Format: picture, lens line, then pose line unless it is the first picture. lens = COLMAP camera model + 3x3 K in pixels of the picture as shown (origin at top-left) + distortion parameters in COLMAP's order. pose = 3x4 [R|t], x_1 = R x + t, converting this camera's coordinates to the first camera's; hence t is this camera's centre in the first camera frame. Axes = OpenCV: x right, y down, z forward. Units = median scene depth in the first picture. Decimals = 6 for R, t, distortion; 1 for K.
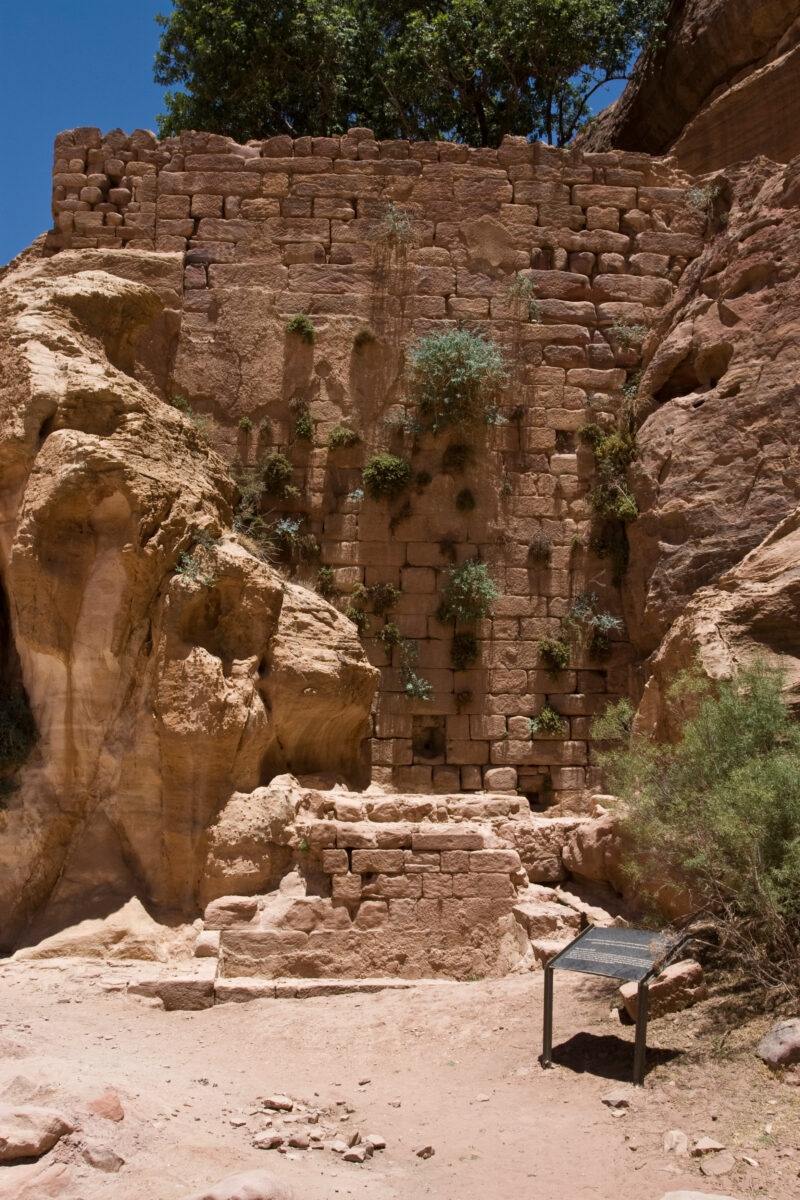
lens RADIAL K [[1060.7, 0, 398.5], [0, 1060.7, 597.1], [0, 0, 1]] dist [-0.056234, 0.000139]
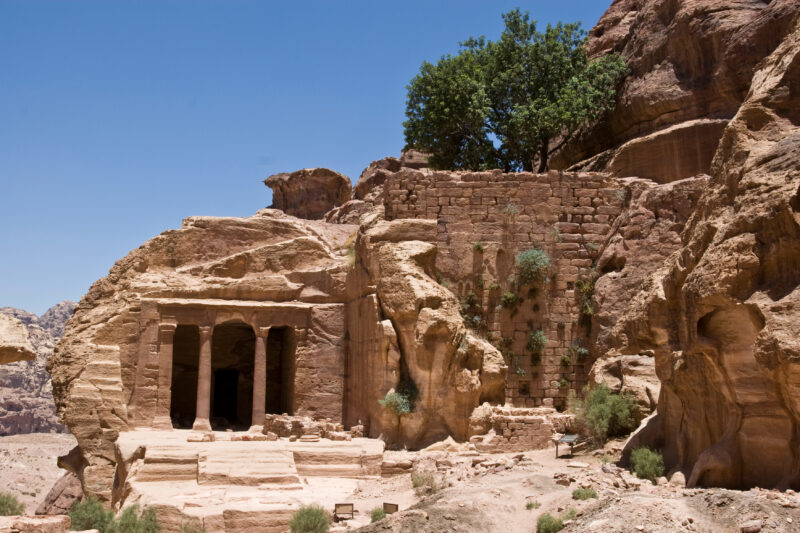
lens RADIAL K [[978.7, 0, 400.3], [0, 978.7, 268.1], [0, 0, 1]] dist [-0.029667, 0.000000]
pose [[0.998671, -0.005963, -0.051184, -0.178135], [0.008960, 0.998246, 0.058527, -0.374185], [0.050746, -0.058908, 0.996973, -1.771957]]
